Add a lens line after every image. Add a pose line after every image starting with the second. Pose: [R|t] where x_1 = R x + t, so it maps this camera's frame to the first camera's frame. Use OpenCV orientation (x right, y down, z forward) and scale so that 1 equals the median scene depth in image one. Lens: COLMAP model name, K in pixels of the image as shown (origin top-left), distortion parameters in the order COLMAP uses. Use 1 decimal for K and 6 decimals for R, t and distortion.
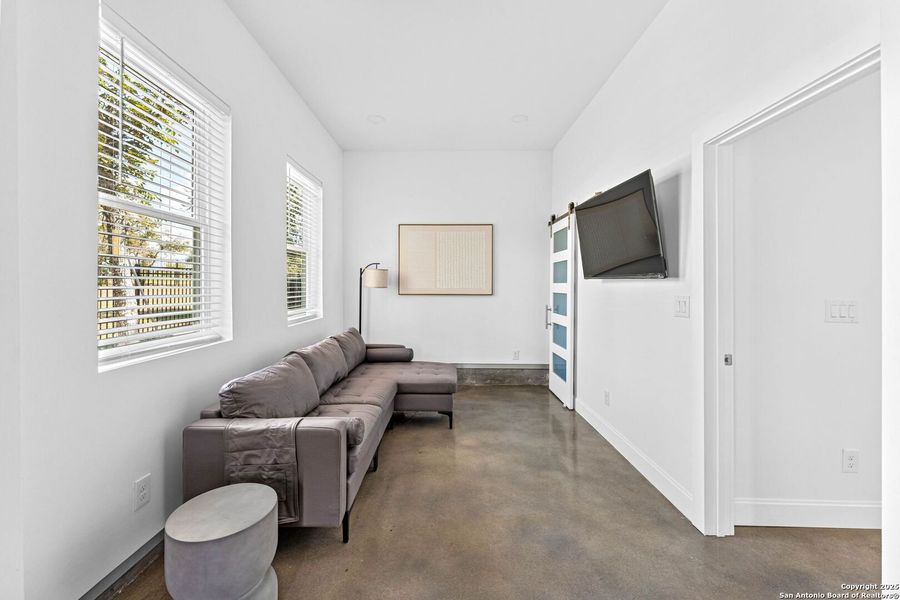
lens RADIAL K [[363.1, 0, 448.8], [0, 363.1, 284.0], [0, 0, 1]] dist [-0.000552, -0.000042]
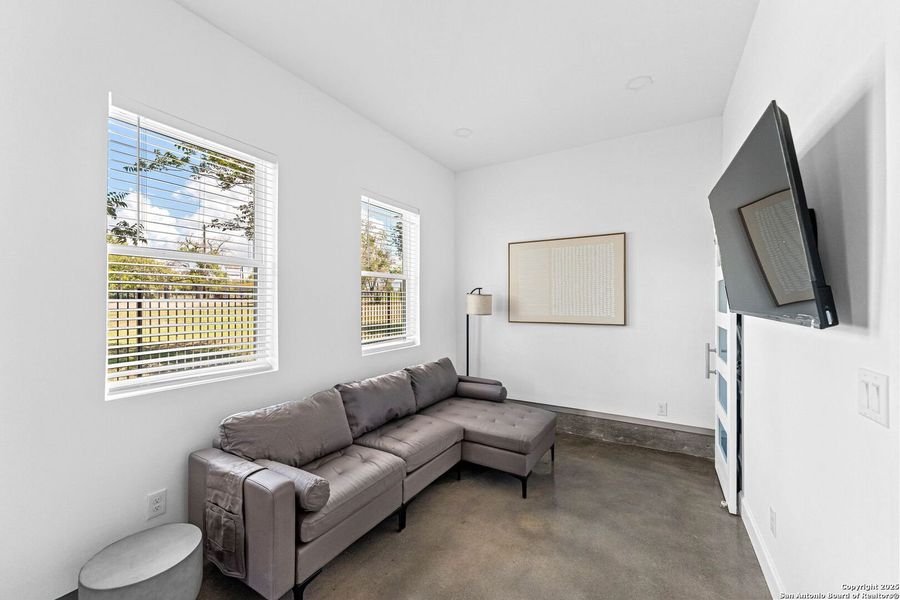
lens RADIAL K [[361.2, 0, 444.6], [0, 361.2, 296.1], [0, 0, 1]] dist [-0.000594, -0.000055]
pose [[0.862295, -0.011352, -0.506279, 0.221826], [0.005225, 0.999895, -0.013521, -0.028994], [0.506379, 0.009014, 0.862264, 0.191288]]
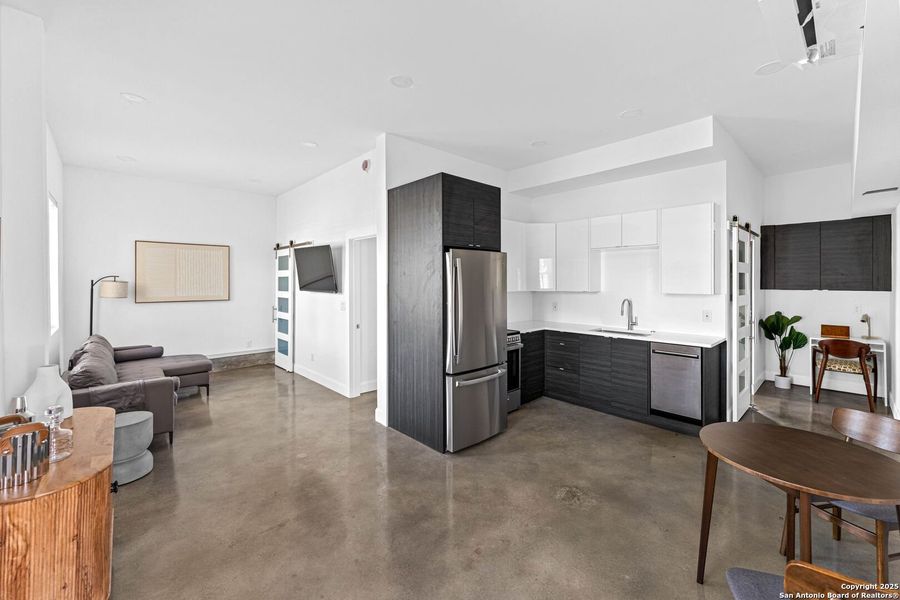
lens RADIAL K [[358.7, 0, 432.3], [0, 358.7, 281.8], [0, 0, 1]] dist [-0.000720, -0.000053]
pose [[0.755478, -0.004198, 0.655161, -0.215765], [0.000947, 0.999985, 0.005316, -0.052232], [-0.655173, -0.003395, 0.755471, -0.565617]]
